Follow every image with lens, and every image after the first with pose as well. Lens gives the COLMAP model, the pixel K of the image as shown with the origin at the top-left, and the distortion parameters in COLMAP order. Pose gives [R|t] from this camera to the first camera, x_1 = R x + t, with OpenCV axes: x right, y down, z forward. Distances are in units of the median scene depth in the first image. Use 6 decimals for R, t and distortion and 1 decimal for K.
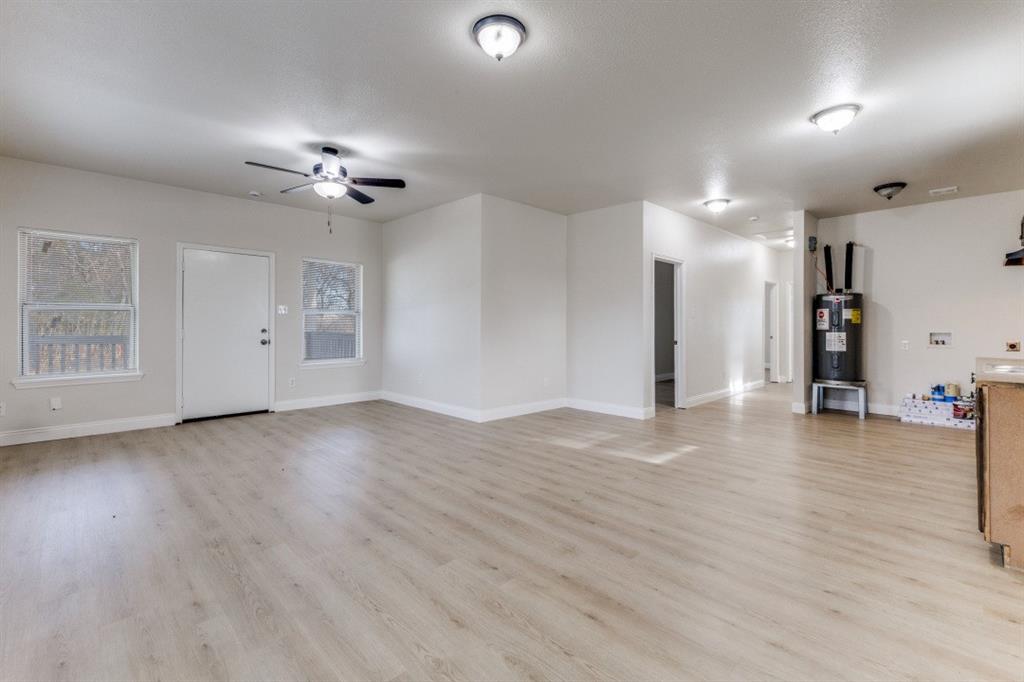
lens RADIAL K [[439.7, 0, 517.3], [0, 439.7, 324.6], [0, 0, 1]] dist [0.002860, 0.000219]
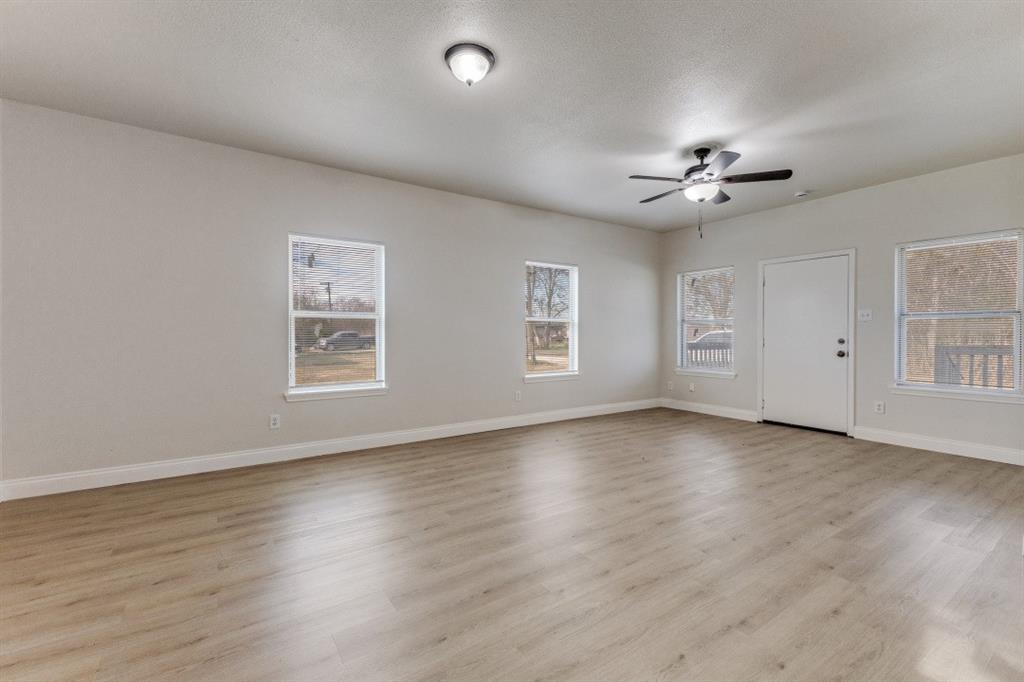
lens RADIAL K [[439.7, 0, 513.3], [0, 439.7, 336.7], [0, 0, 1]] dist [0.002860, 0.000219]
pose [[-0.165523, 0.008152, -0.986172, 0.422316], [-0.003957, 0.999952, 0.008930, -0.000087], [0.986198, 0.005380, -0.165483, 0.542067]]
